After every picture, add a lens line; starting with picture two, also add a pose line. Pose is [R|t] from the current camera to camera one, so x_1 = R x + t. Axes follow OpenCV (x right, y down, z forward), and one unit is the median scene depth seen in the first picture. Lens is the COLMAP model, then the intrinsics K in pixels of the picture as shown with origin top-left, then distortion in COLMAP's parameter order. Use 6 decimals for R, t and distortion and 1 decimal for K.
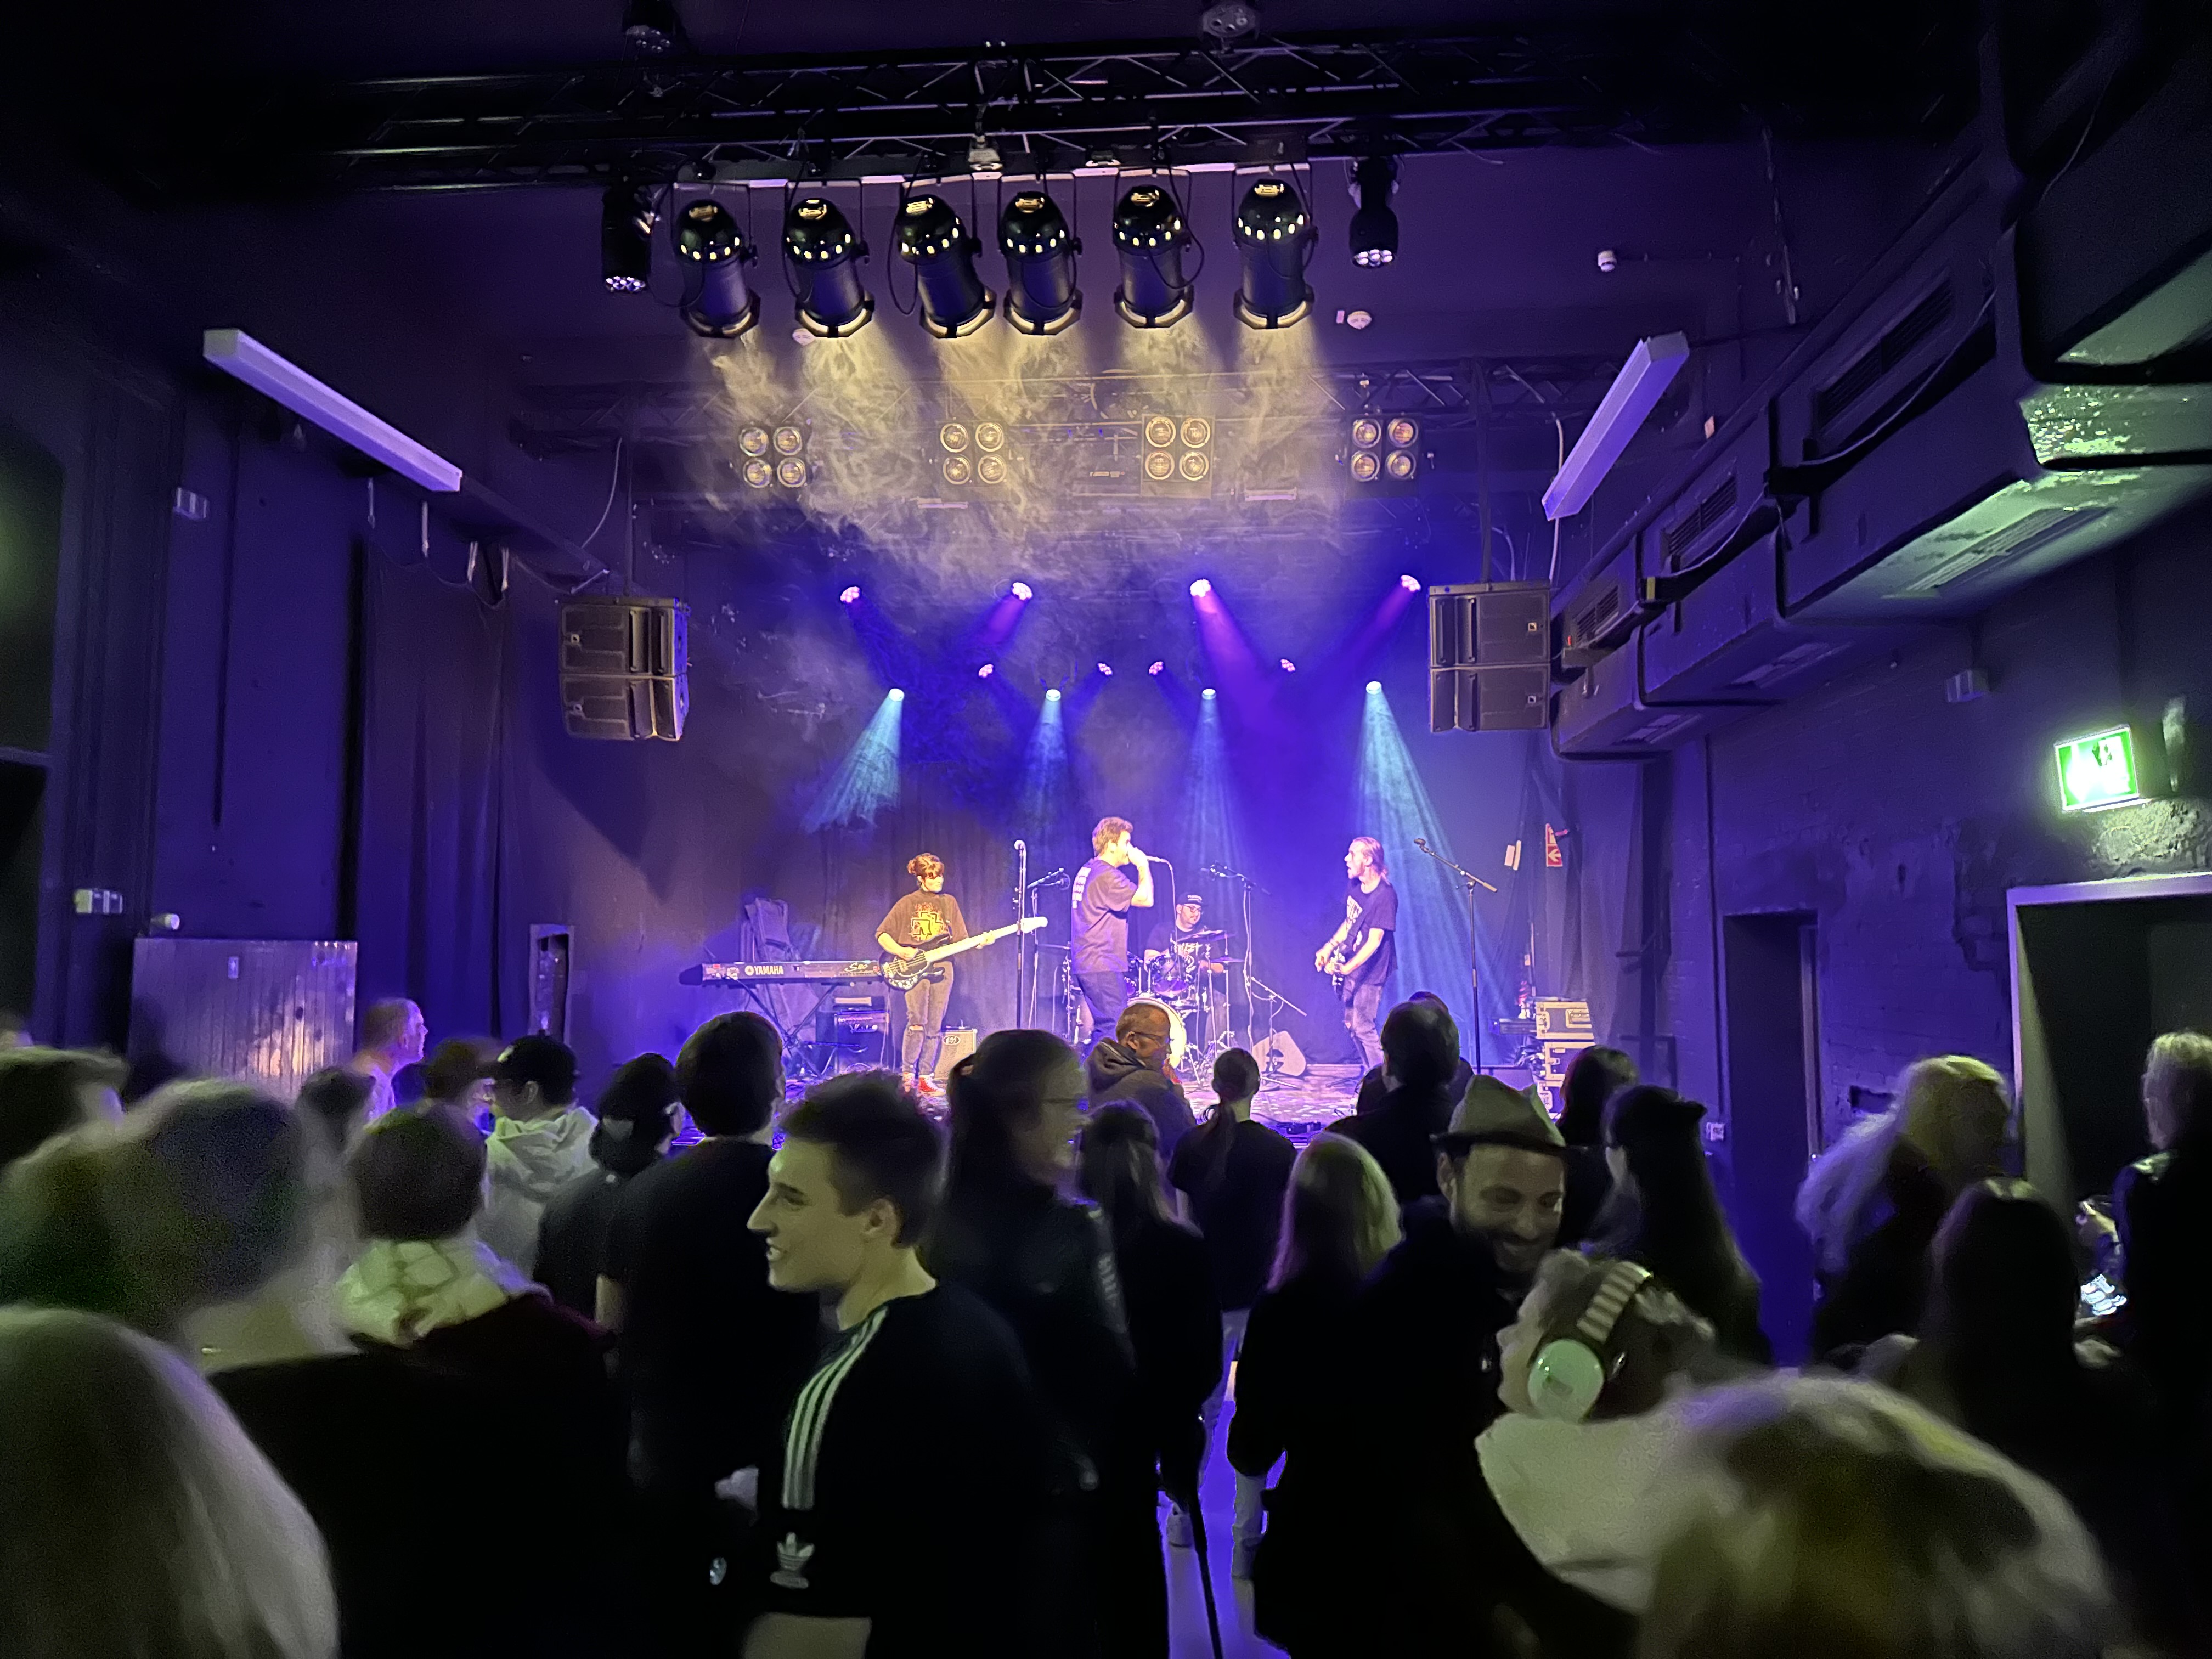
lens RADIAL K [[1511.3, 0, 1106.0], [0, 1511.3, 829.5], [0, 0, 1]] dist [0.006450, -0.084952]
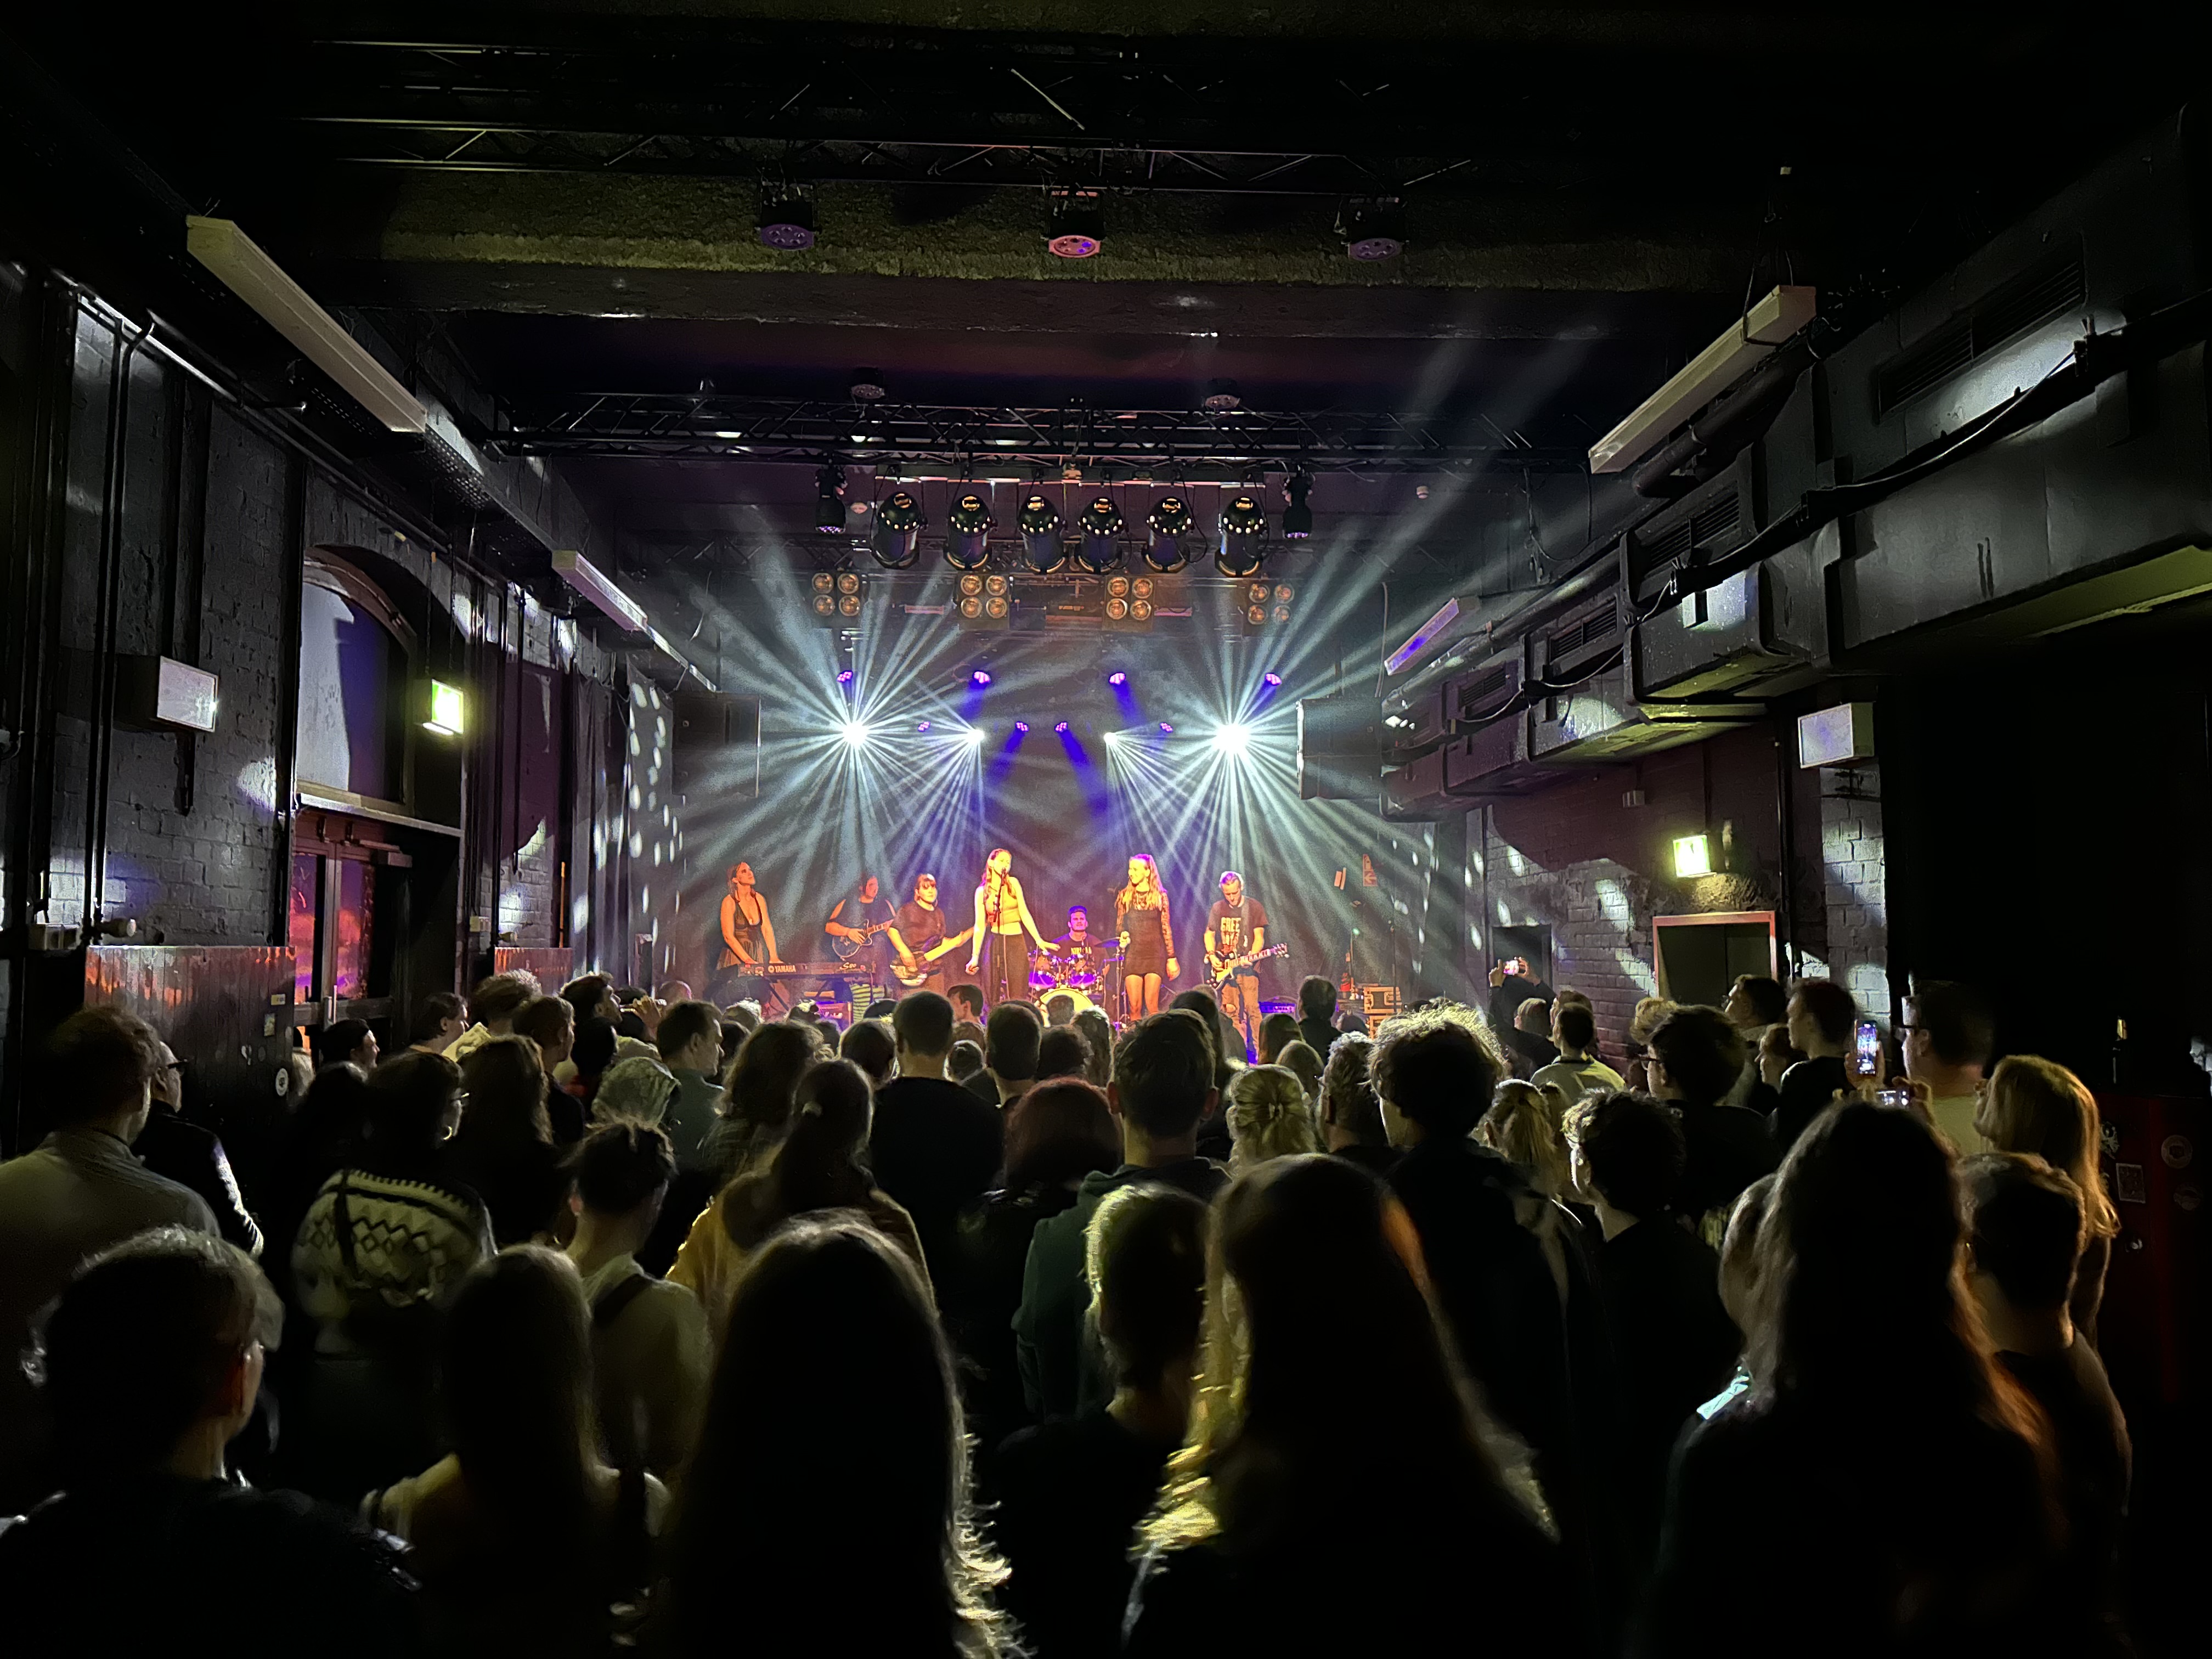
lens RADIAL K [[1511.3, 0, 1106.0], [0, 1511.3, 829.5], [0, 0, 1]] dist [0.006450, -0.084952]
pose [[0.989570, 0.005588, 0.143947, -0.286038], [-0.005642, 0.999984, -0.000034, -0.057706], [-0.143944, -0.000779, 0.989585, -0.653694]]
